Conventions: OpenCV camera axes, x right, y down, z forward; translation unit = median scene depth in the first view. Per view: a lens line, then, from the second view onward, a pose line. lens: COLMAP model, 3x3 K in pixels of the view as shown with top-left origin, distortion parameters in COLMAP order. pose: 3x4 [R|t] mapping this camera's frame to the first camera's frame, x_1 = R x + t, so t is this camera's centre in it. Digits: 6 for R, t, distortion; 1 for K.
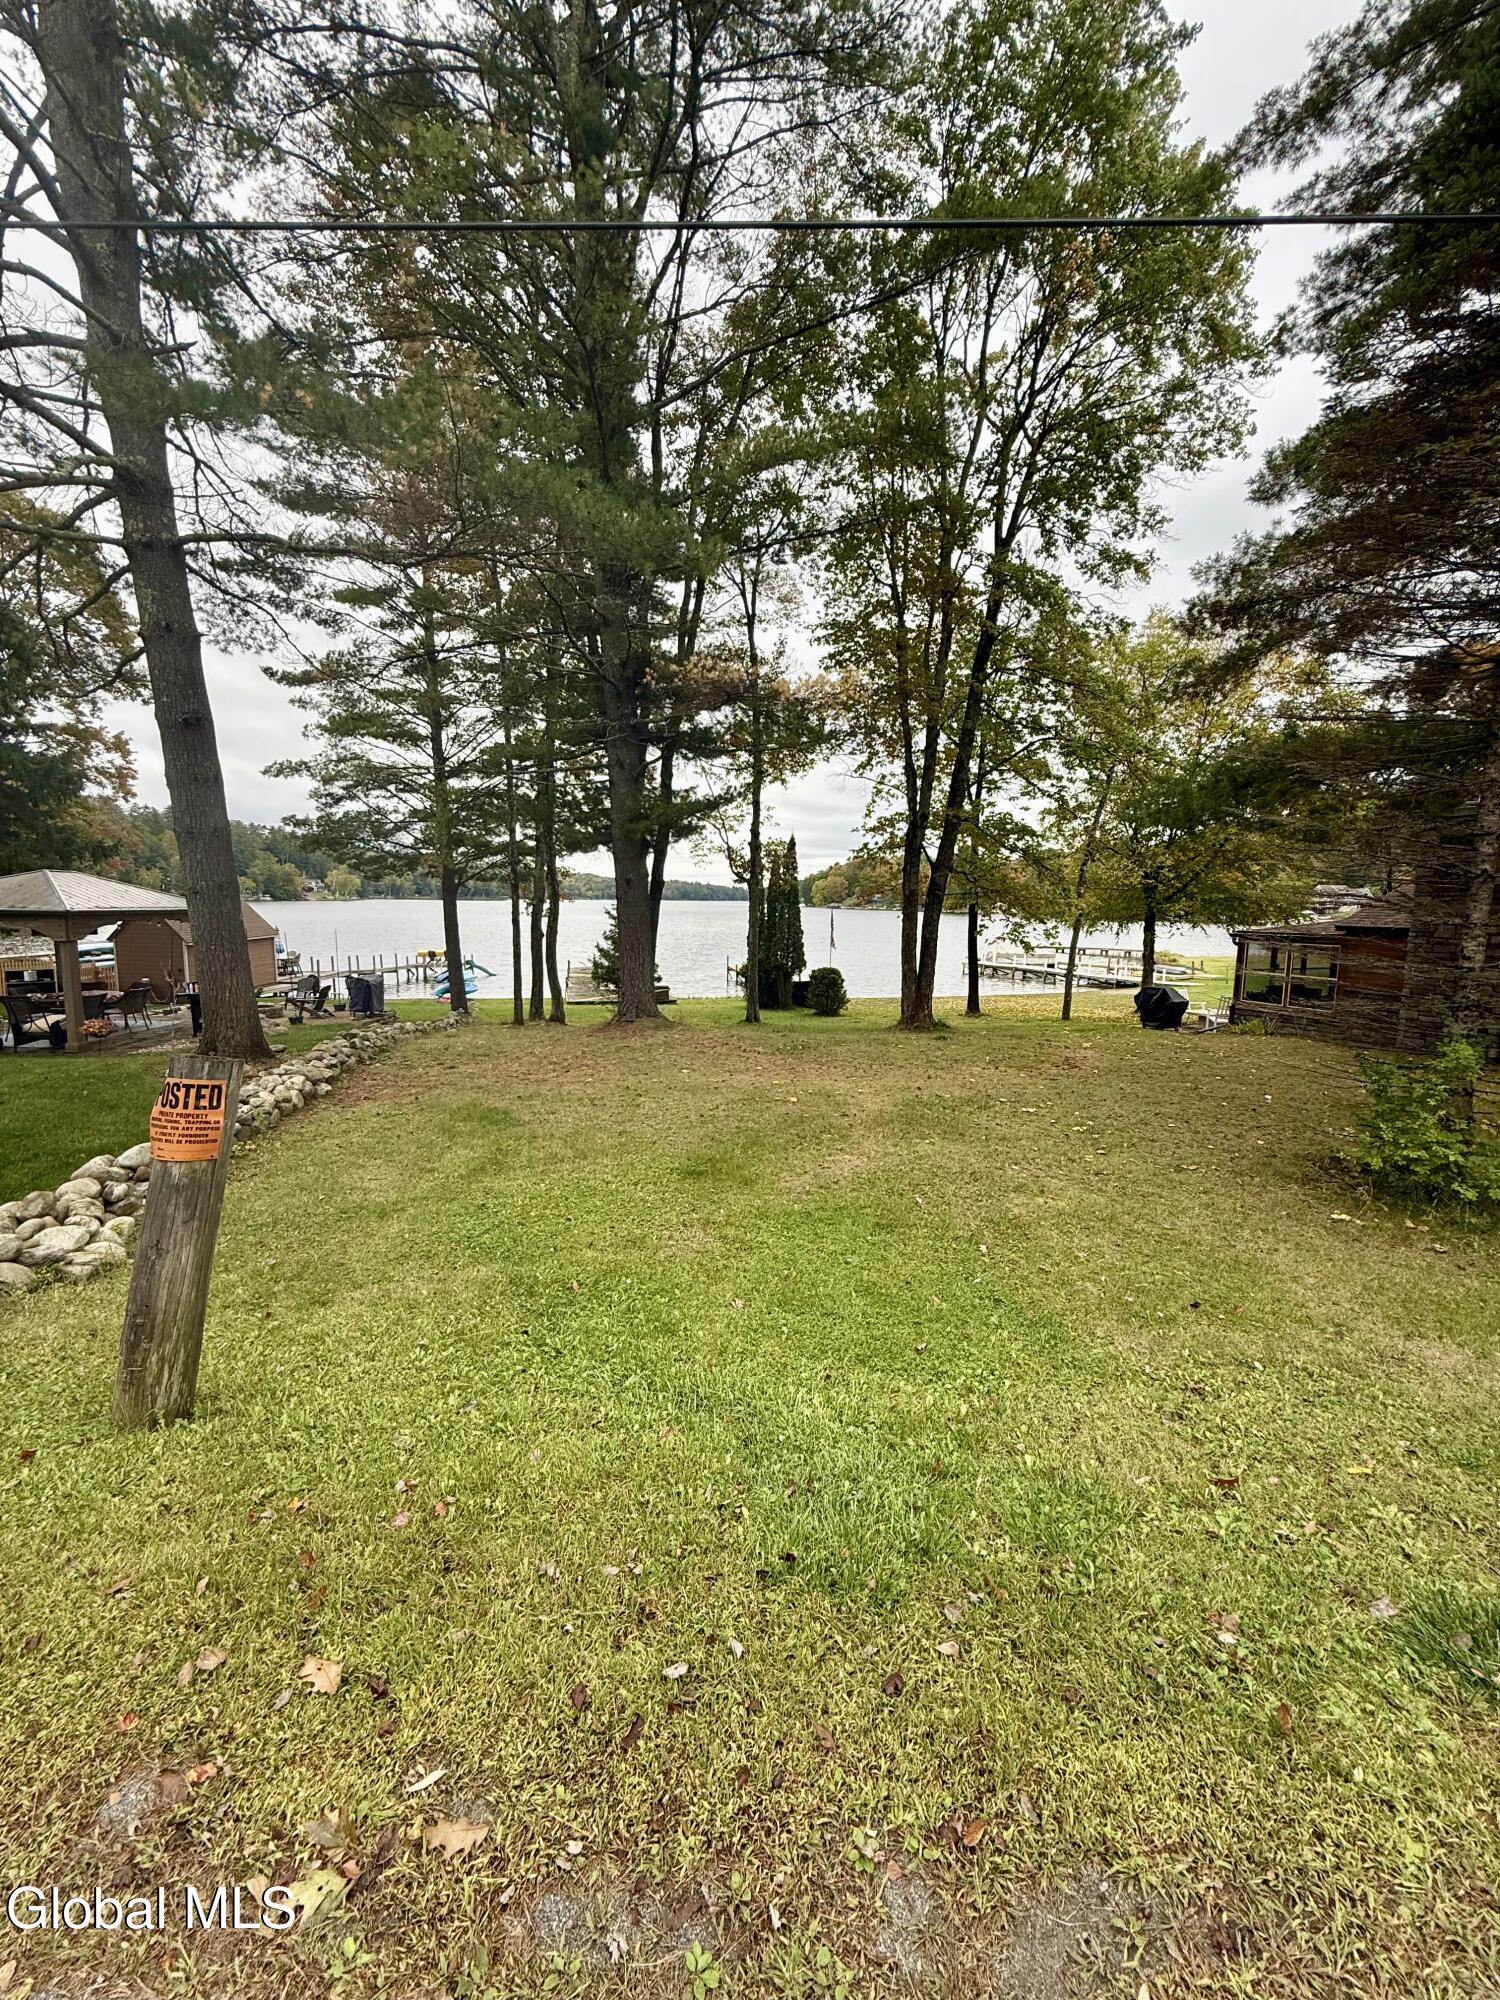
lens RADIAL K [[801.4, 0, 751.6], [0, 801.4, 1006.1], [0, 0, 1]] dist [-0.003402, 0.000542]
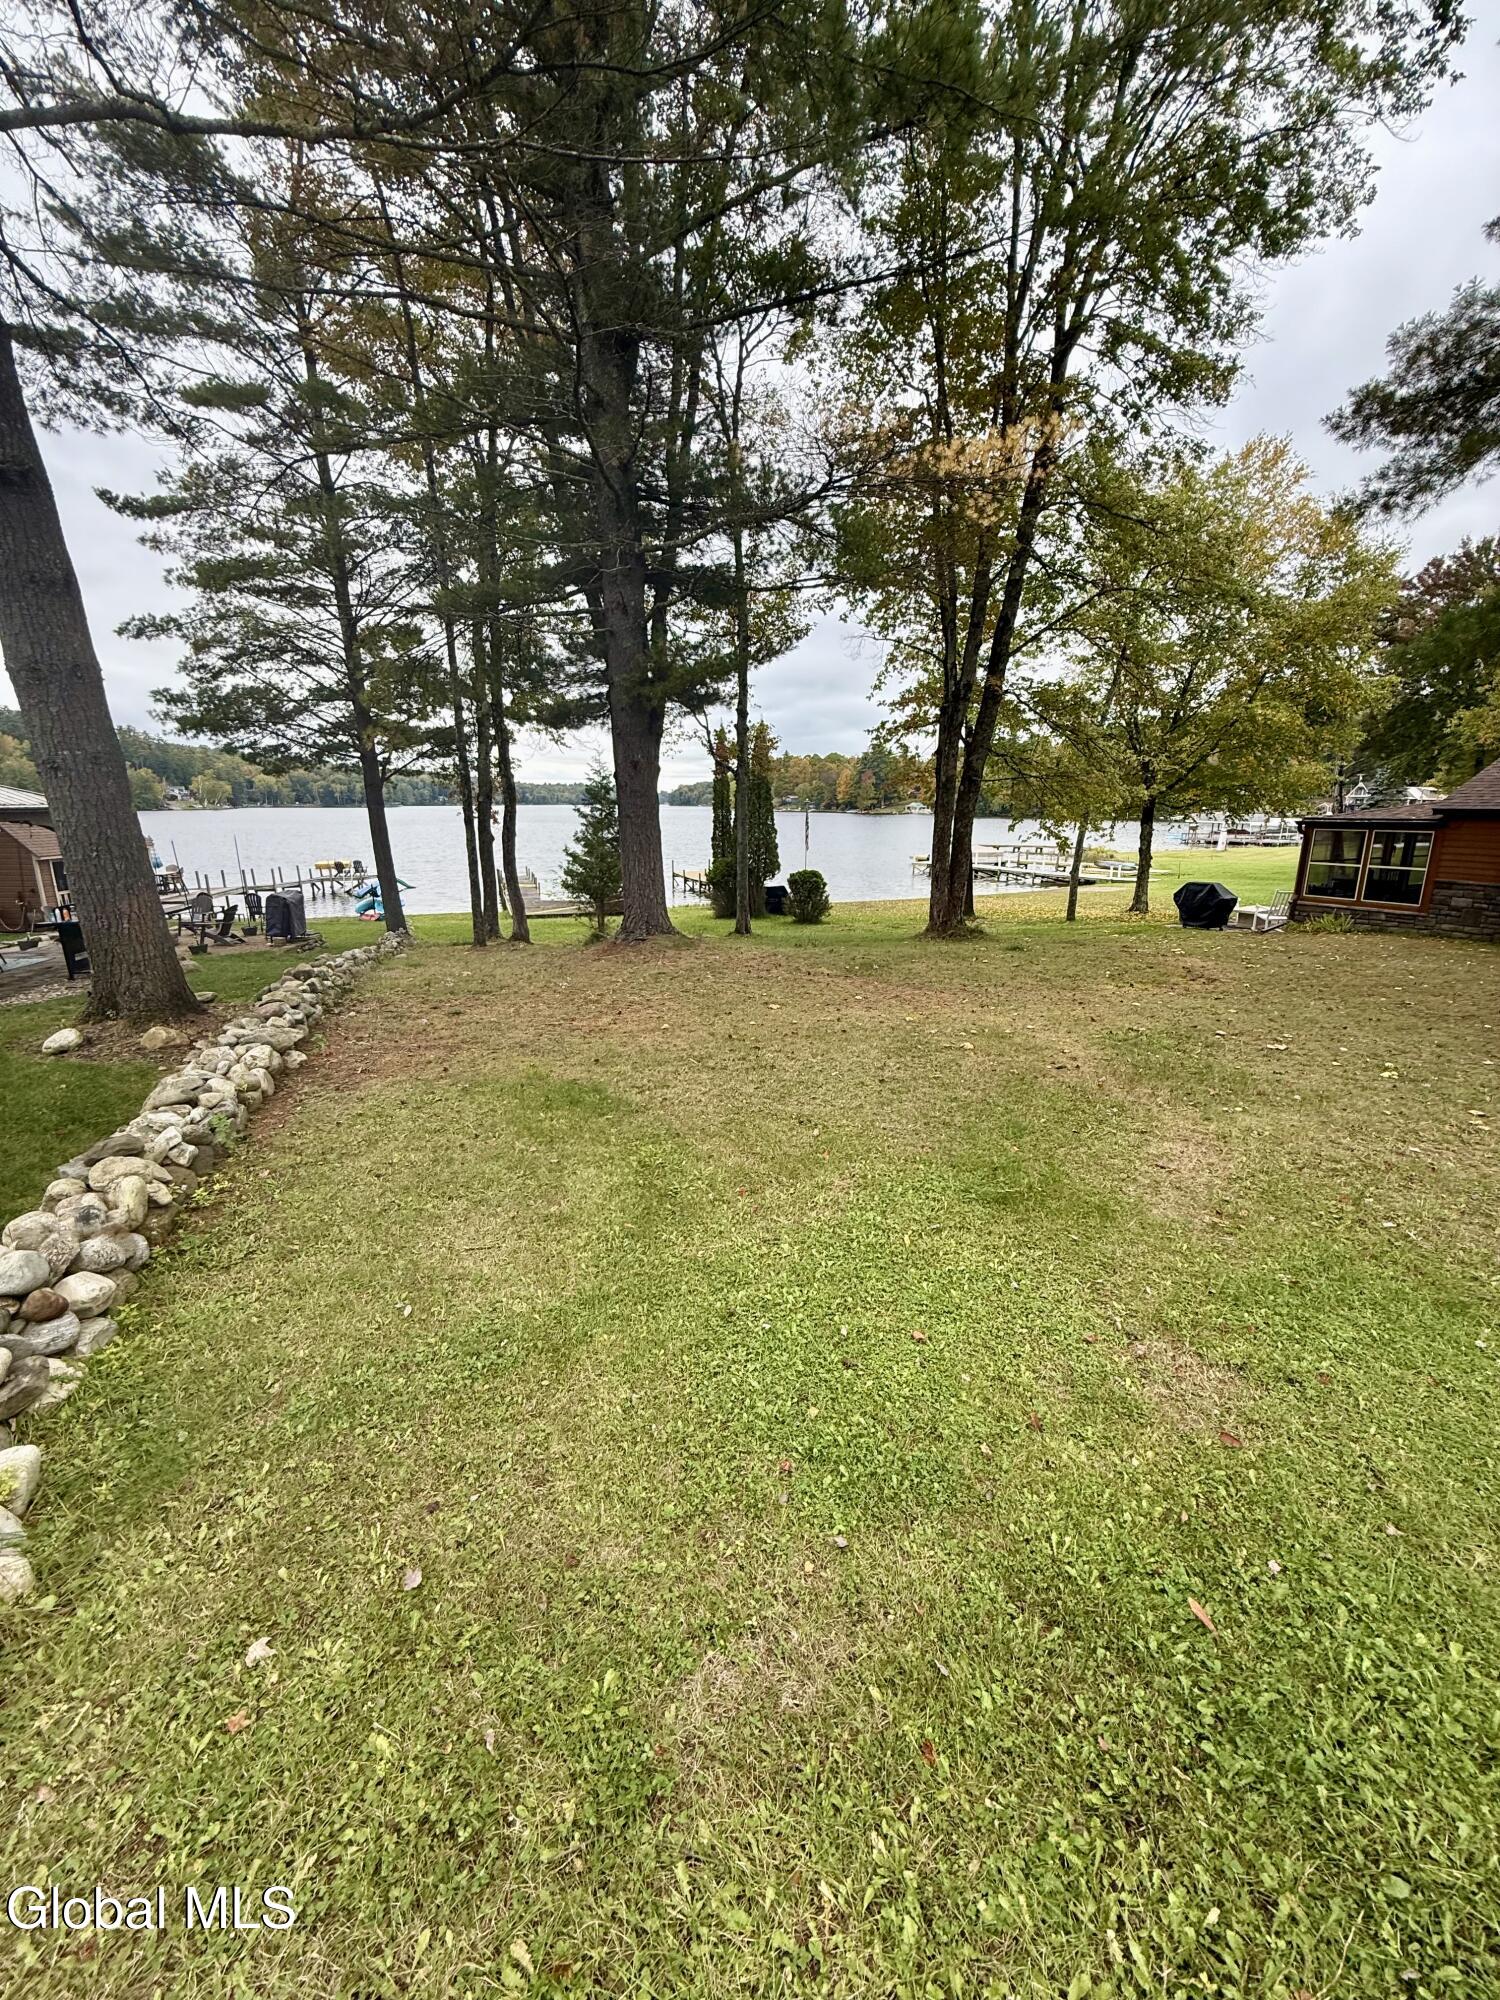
lens RADIAL K [[795.9, 0, 757.3], [0, 795.9, 1007.7], [0, 0, 1]] dist [0.000139, -0.000723]
pose [[0.992904, -0.041285, 0.111526, -0.086406], [0.027645, 0.992244, 0.121191, -0.005144], [-0.115665, -0.117247, 0.986344, 0.114127]]
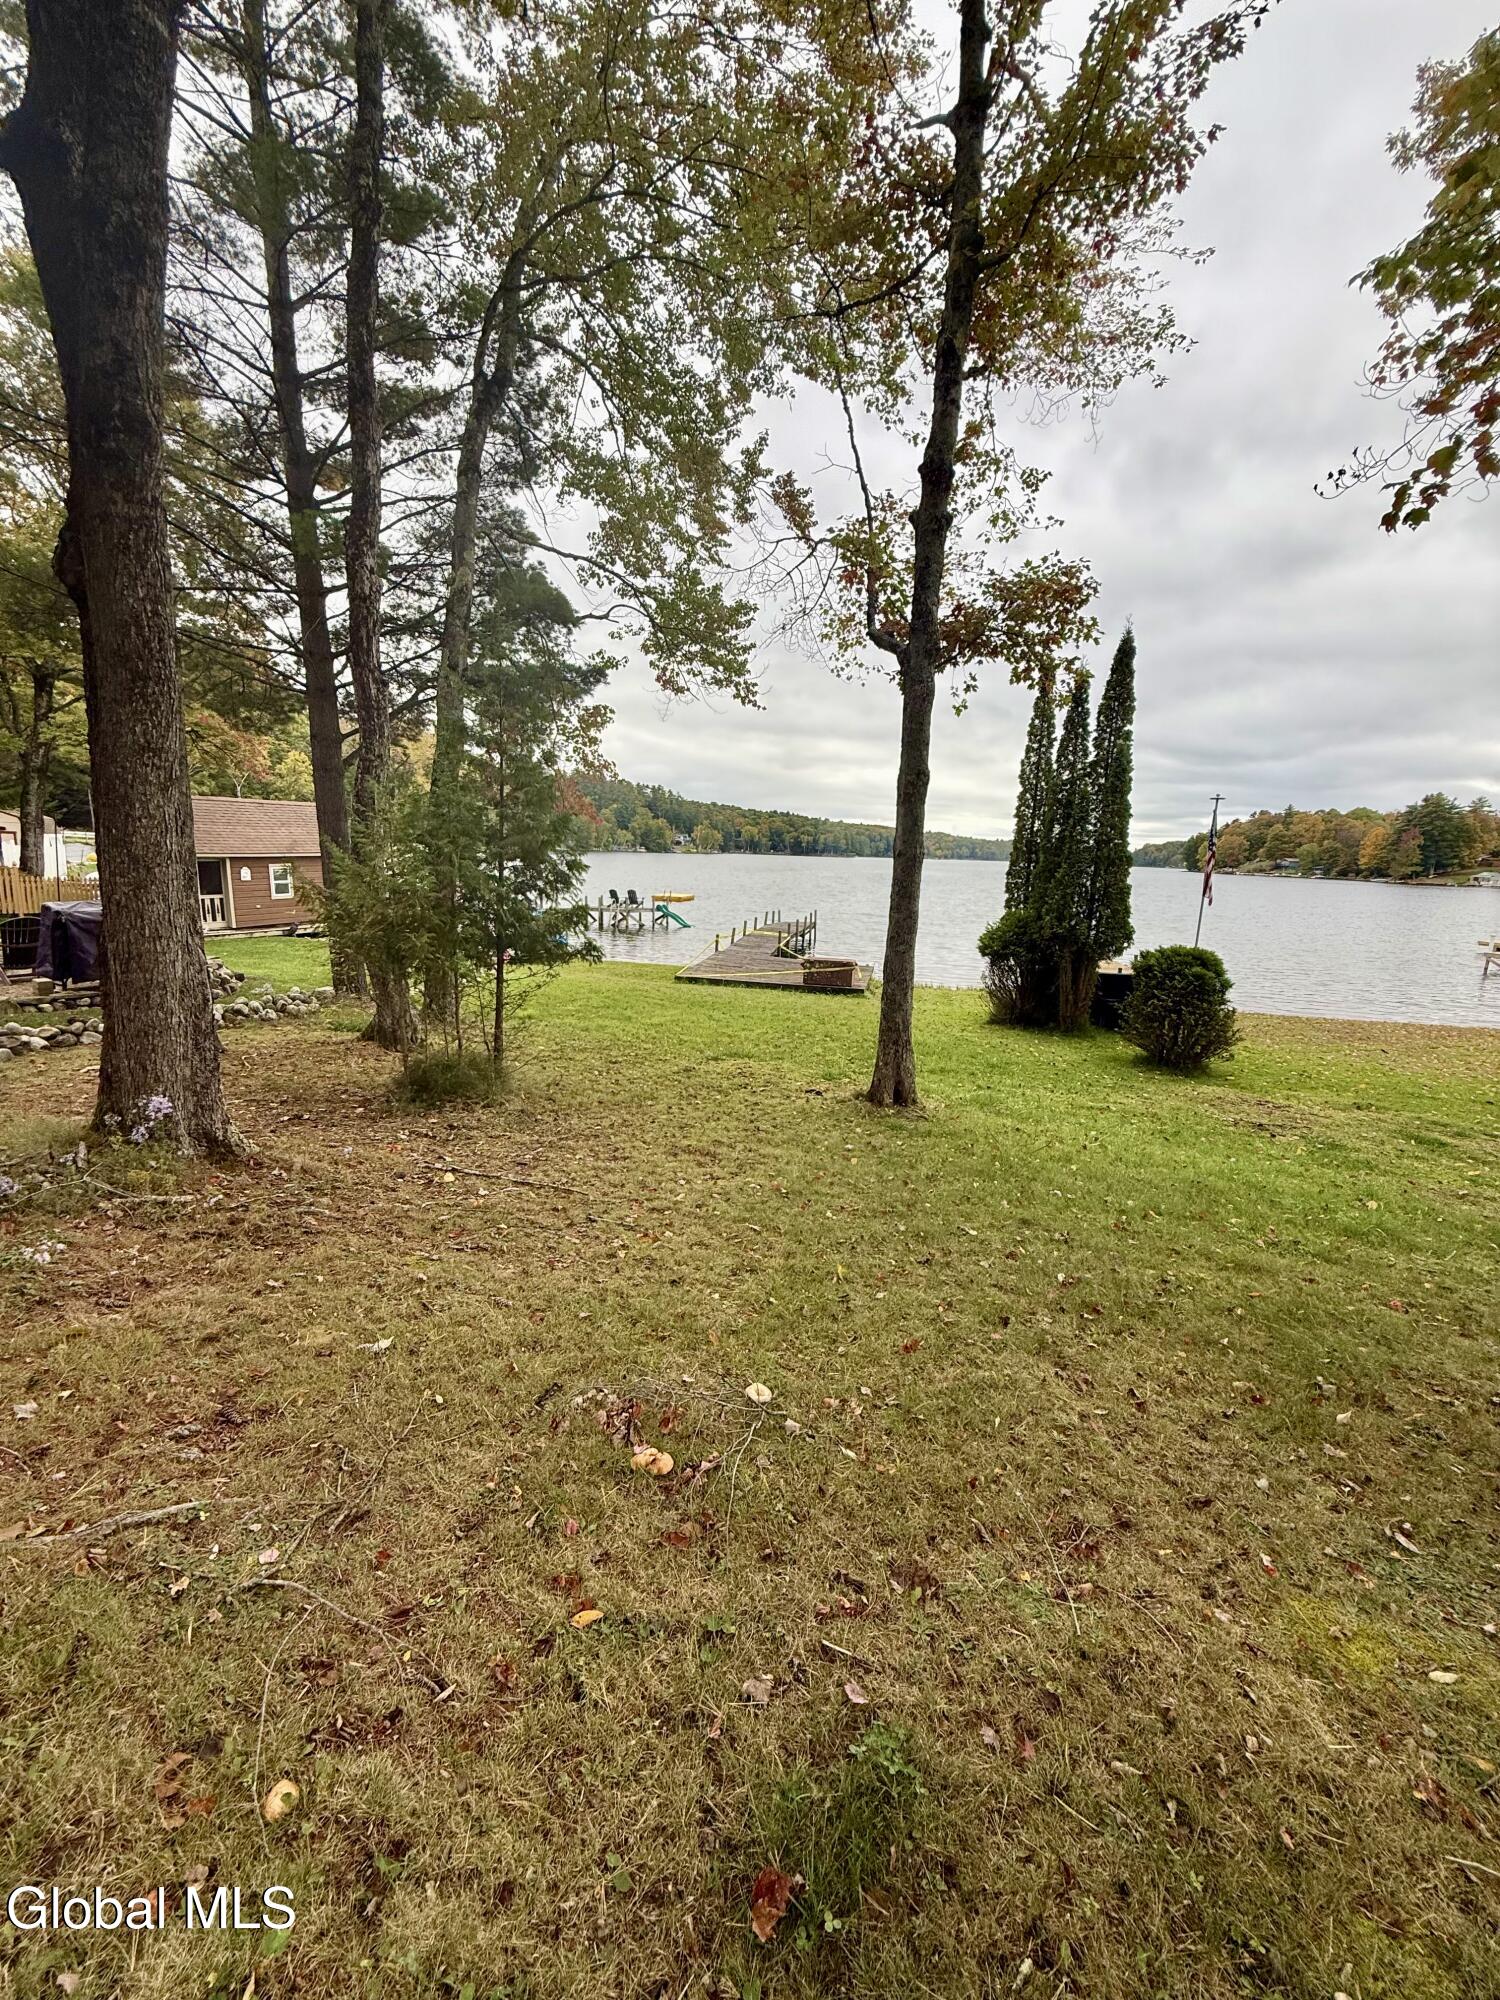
lens RADIAL K [[800.4, 0, 750.0], [0, 800.4, 1000.0], [0, 0, 1]] dist [-0.001370, -0.000083]
pose [[0.908643, 0.092759, -0.407142, 0.077651], [-0.075923, 0.995463, 0.057354, -0.035508], [0.410614, -0.021202, 0.911563, 0.690332]]
